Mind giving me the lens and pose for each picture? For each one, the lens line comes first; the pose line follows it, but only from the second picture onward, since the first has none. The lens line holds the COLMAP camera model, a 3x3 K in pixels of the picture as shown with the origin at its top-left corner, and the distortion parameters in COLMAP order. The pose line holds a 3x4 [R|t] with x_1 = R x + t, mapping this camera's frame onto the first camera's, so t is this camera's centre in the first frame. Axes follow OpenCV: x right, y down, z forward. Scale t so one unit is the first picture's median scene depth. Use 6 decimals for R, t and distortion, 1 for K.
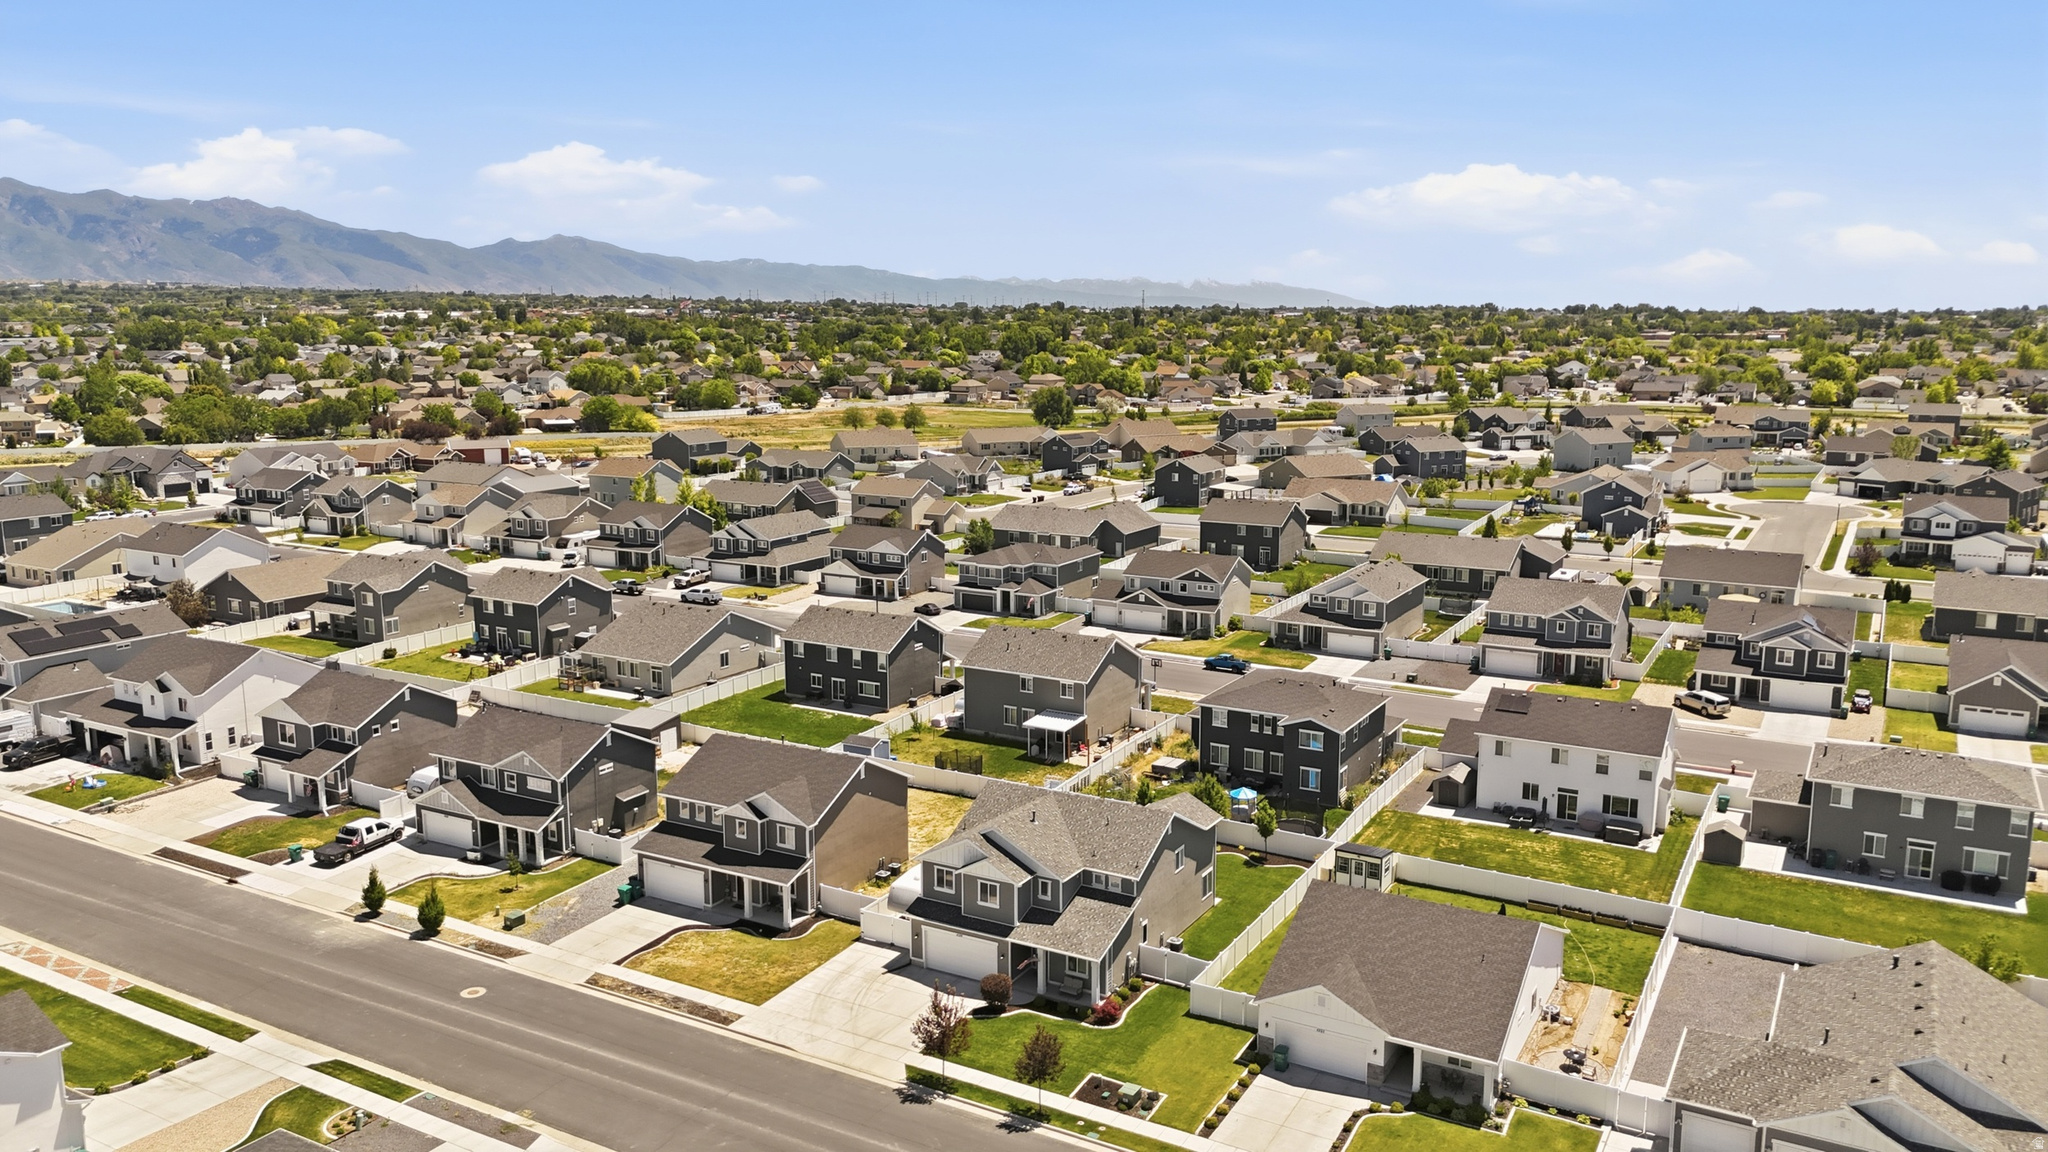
lens RADIAL K [[1508.6, 0, 1031.4], [0, 1508.6, 574.4], [0, 0, 1]] dist [0.077504, -0.075864]
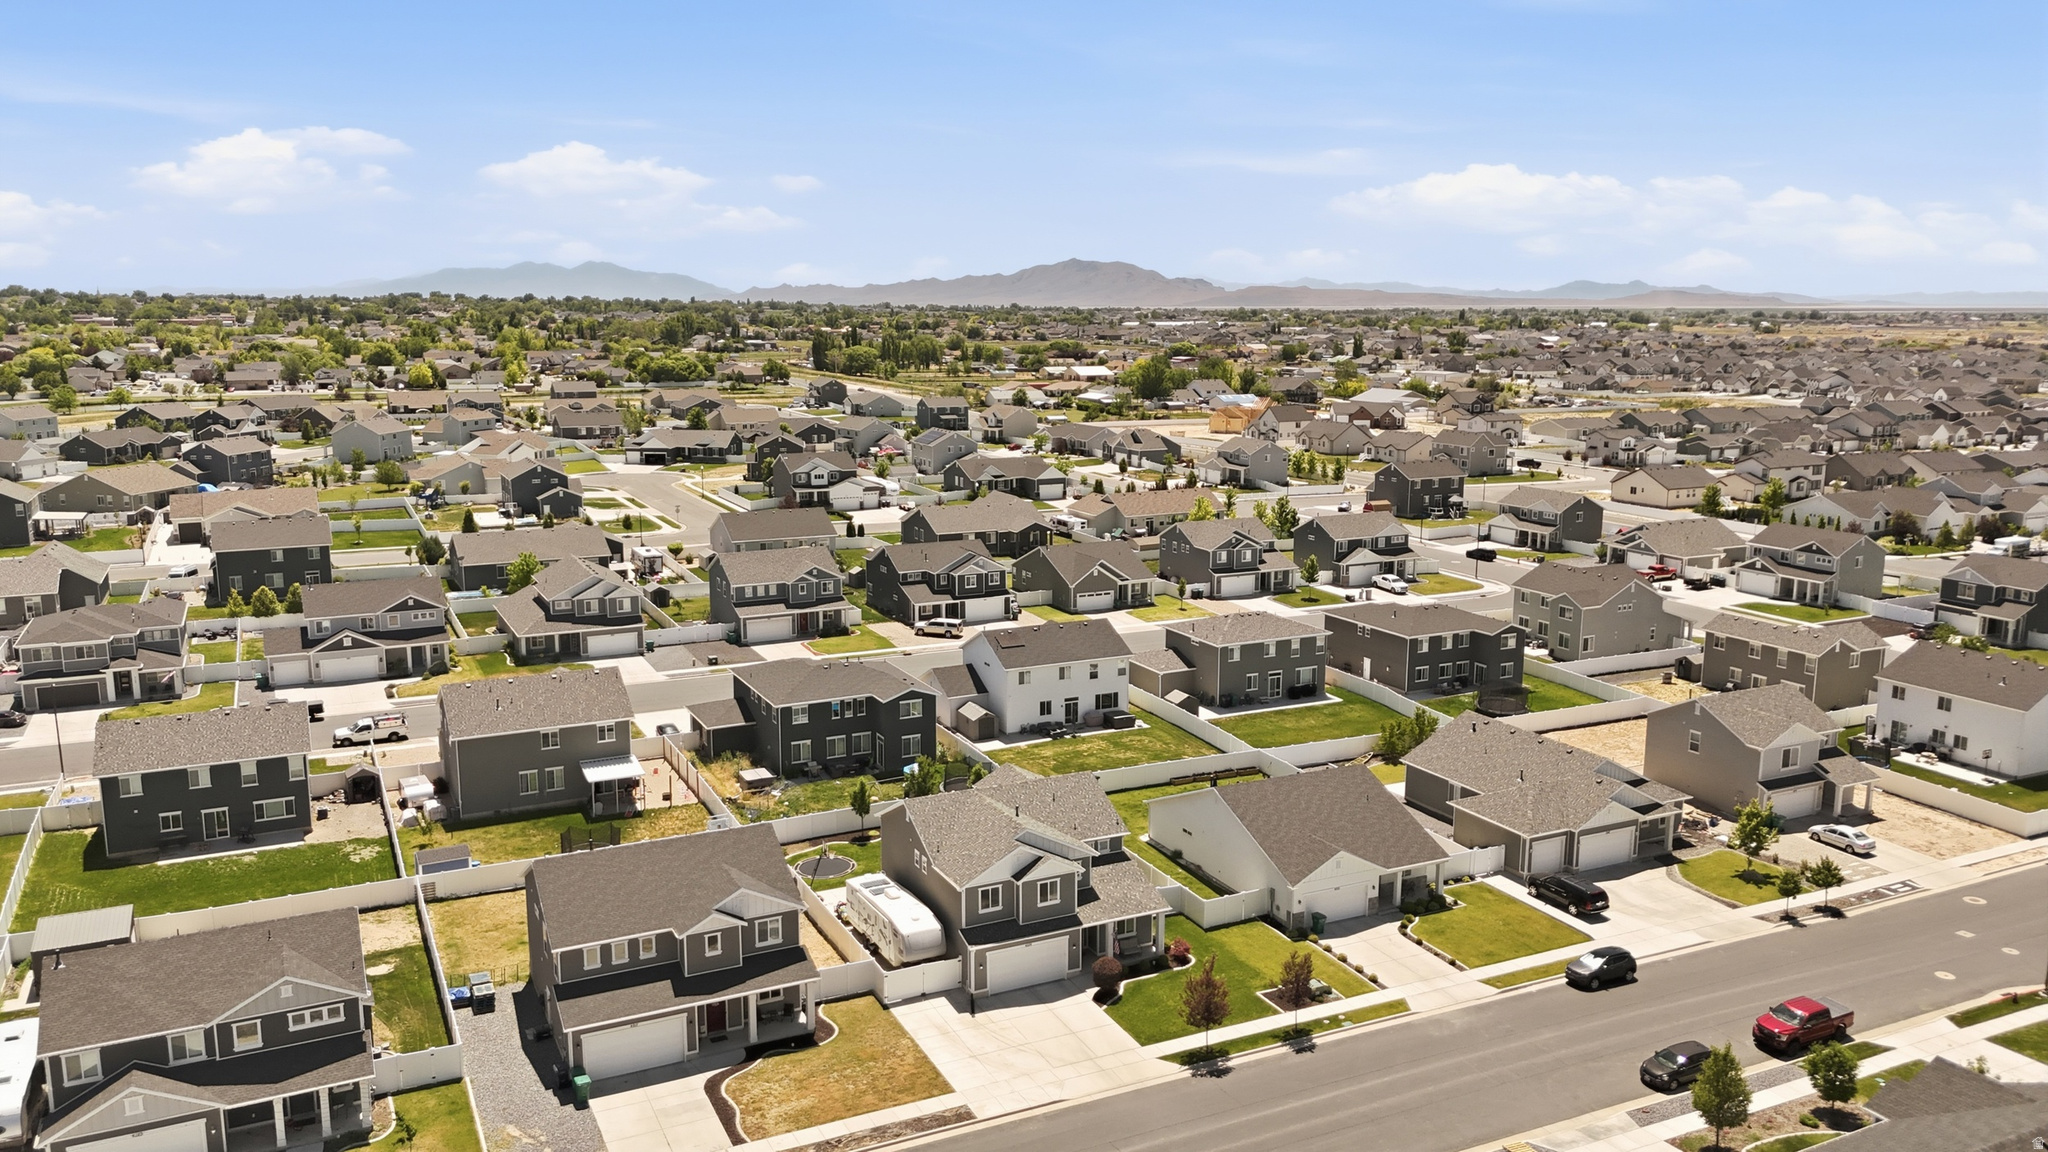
lens RADIAL K [[1508.6, 0, 1031.9], [0, 1508.6, 569.1], [0, 0, 1]] dist [0.077504, -0.075864]
pose [[0.557235, -0.144147, 0.817747, -0.661279], [0.139313, 0.987087, 0.079066, -0.062898], [-0.818585, 0.069864, 0.570121, 0.349048]]
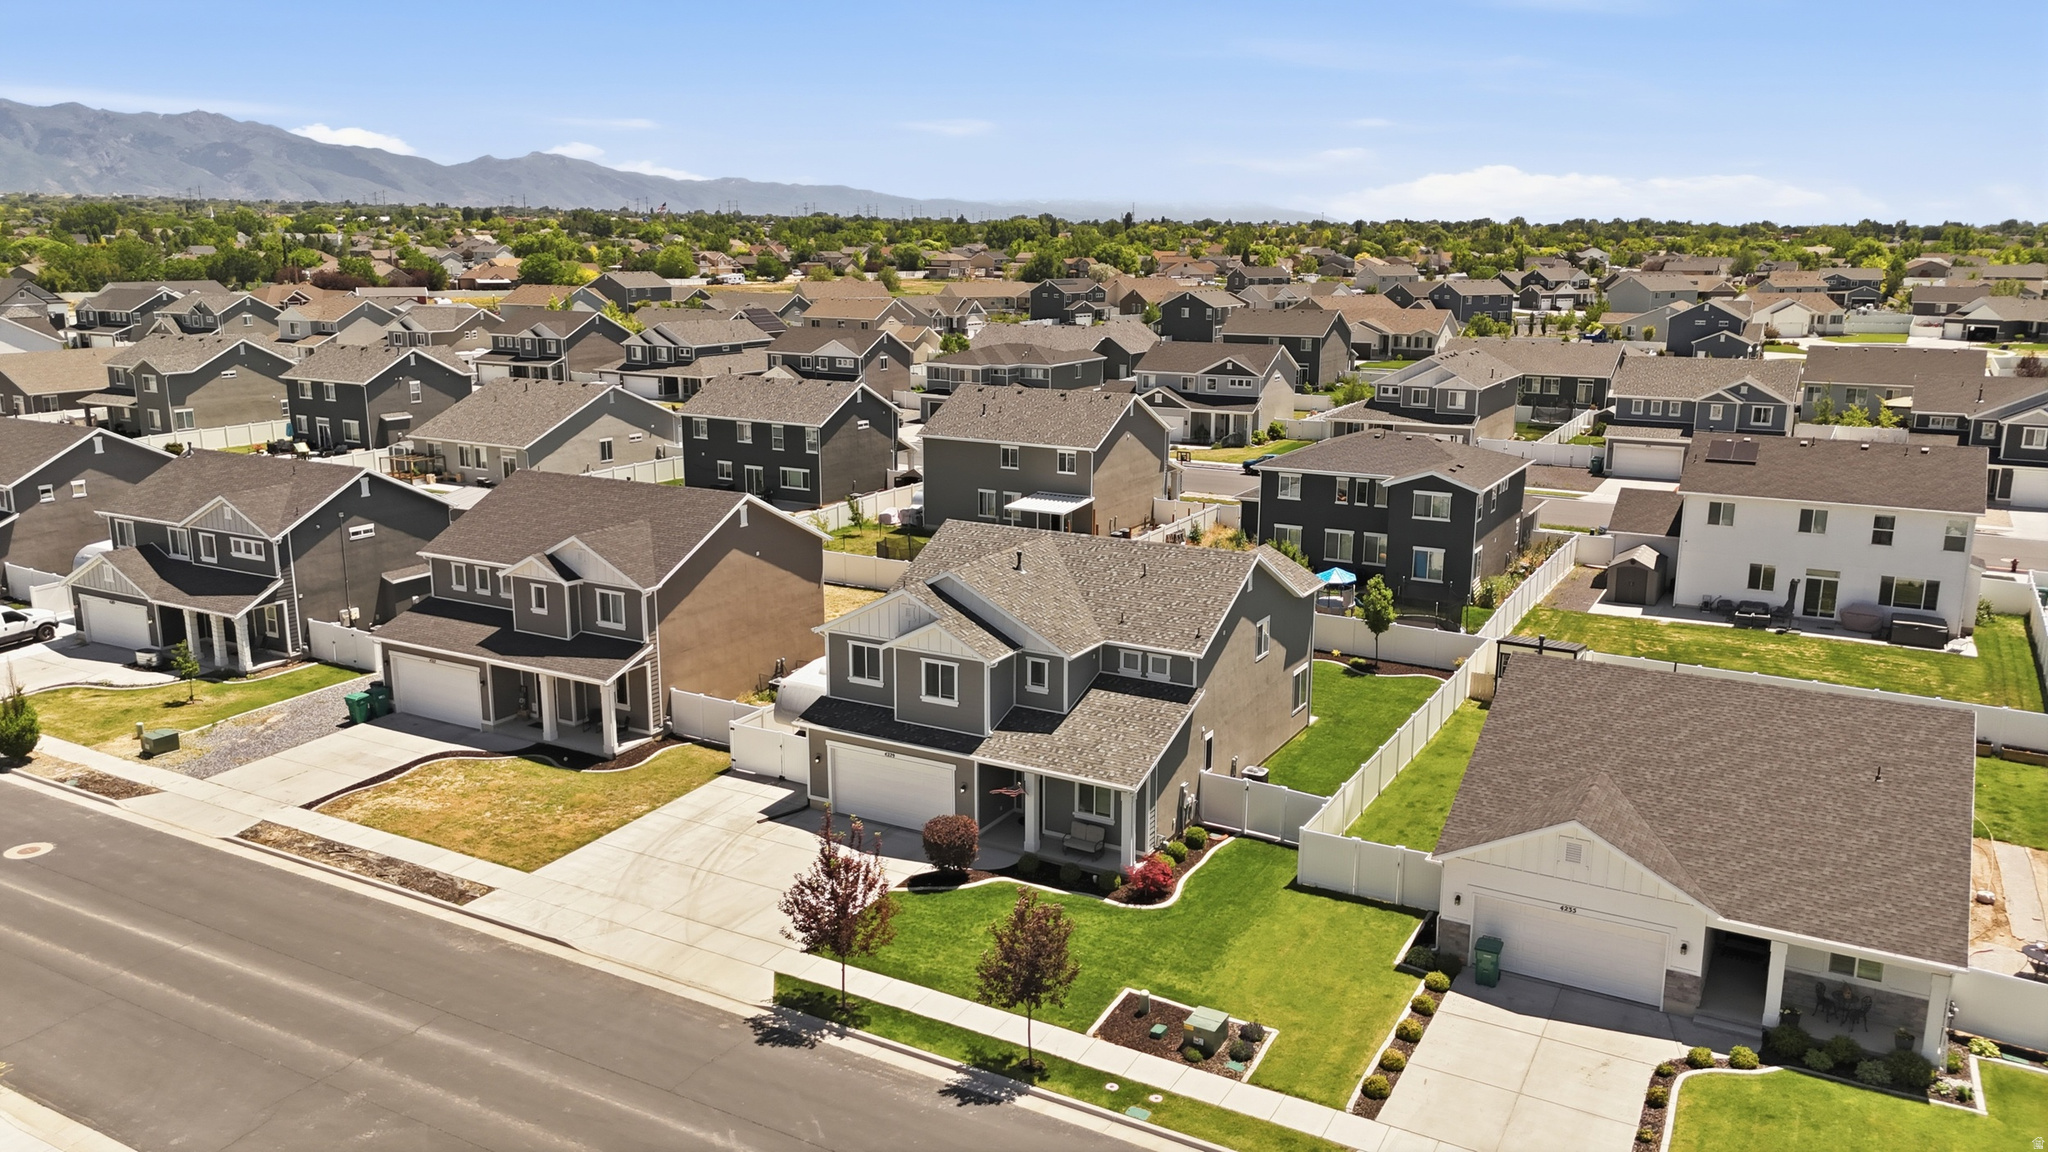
lens RADIAL K [[1508.6, 0, 1028.4], [0, 1508.6, 573.6], [0, 0, 1]] dist [0.077504, -0.075864]
pose [[0.999974, 0.001830, 0.006933, 0.001080], [-0.002157, 0.998868, 0.047528, 0.116124], [-0.006838, -0.047541, 0.998846, 0.350712]]
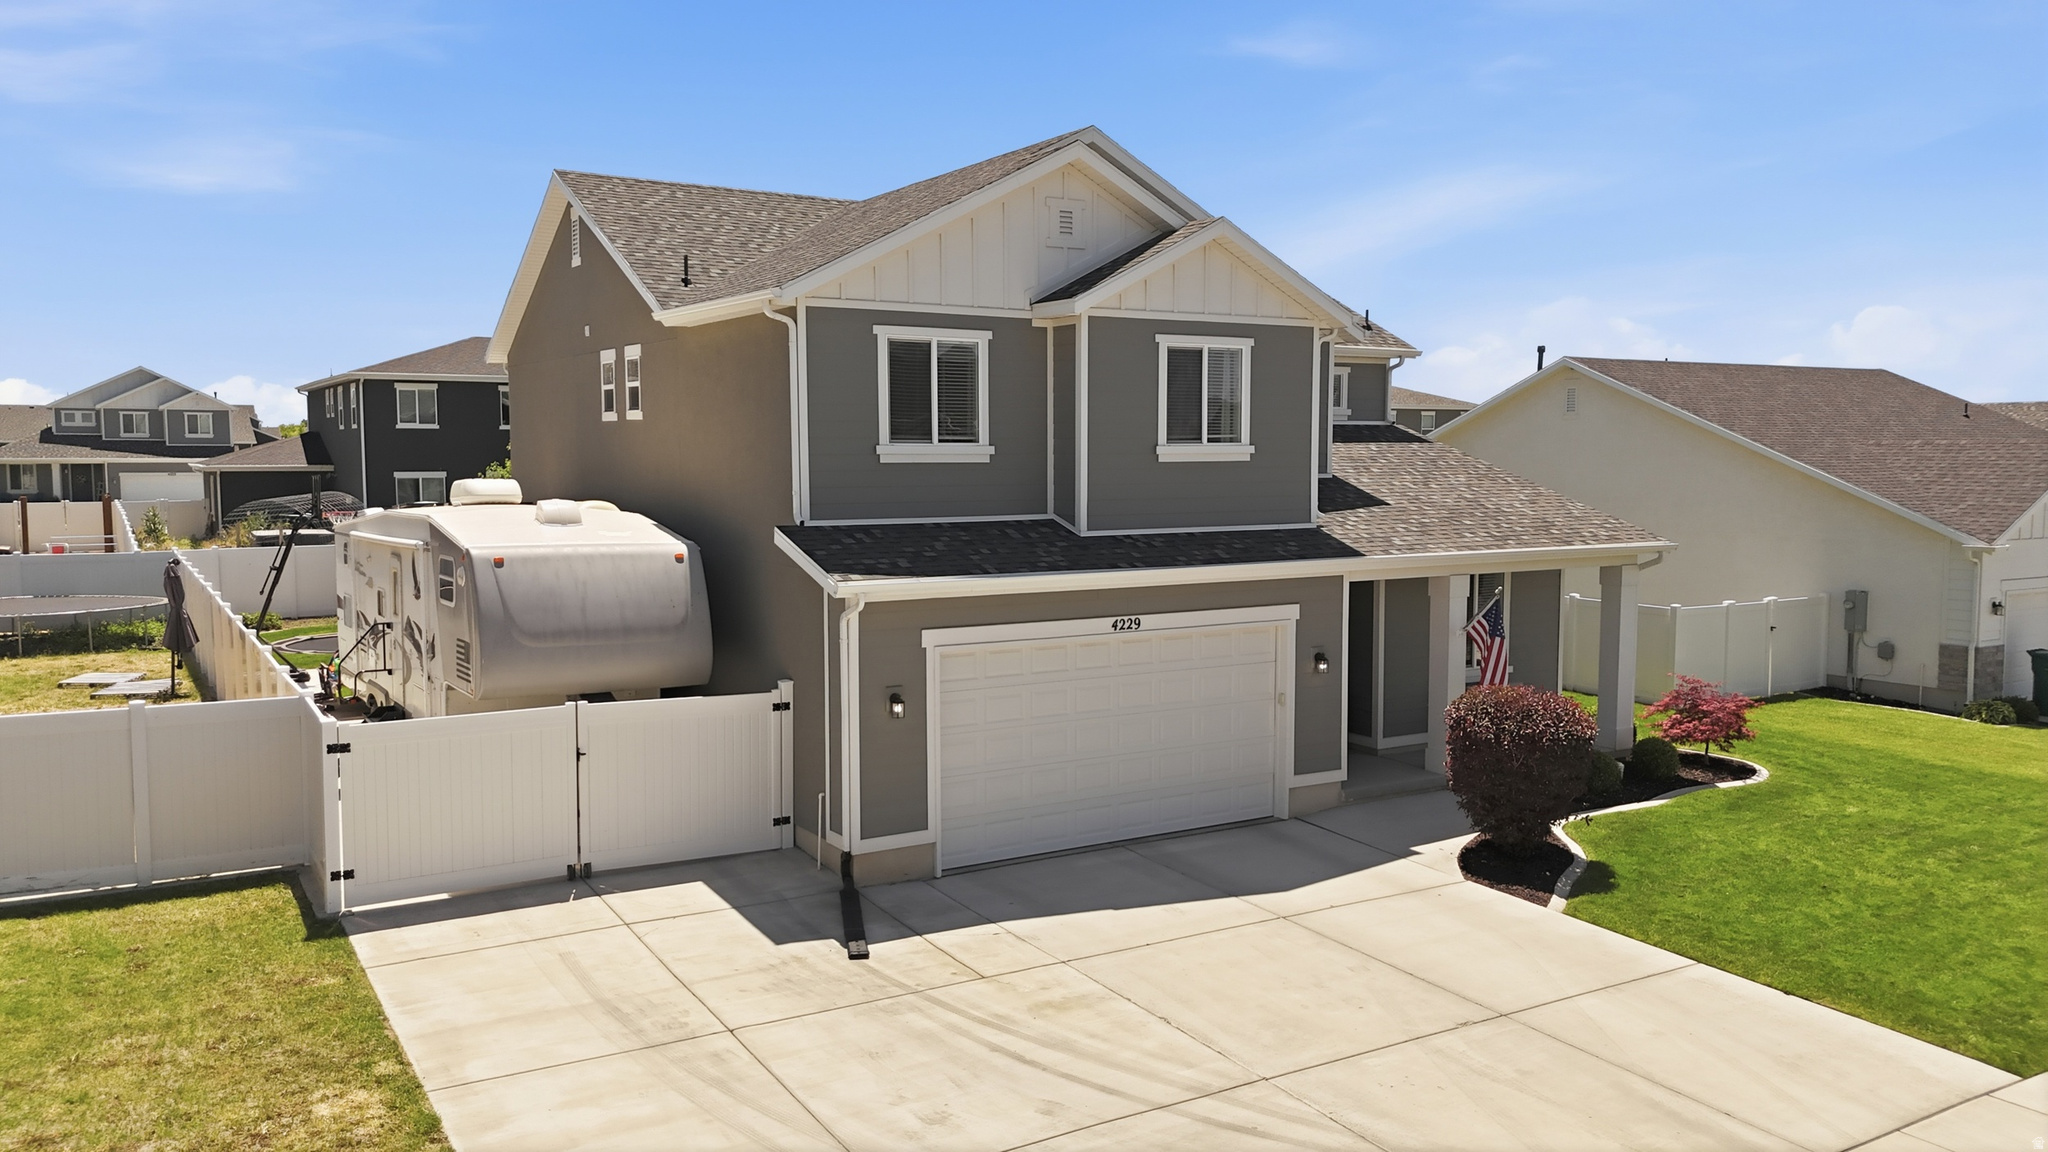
lens RADIAL K [[1508.6, 0, 1024.0], [0, 1508.6, 581.8], [0, 0, 1]] dist [0.077504, -0.075864]
pose [[0.481537, -0.076485, 0.873082, -0.183869], [0.150872, 0.988548, 0.003389, 0.188372], [-0.863342, 0.130091, 0.487562, 0.749339]]
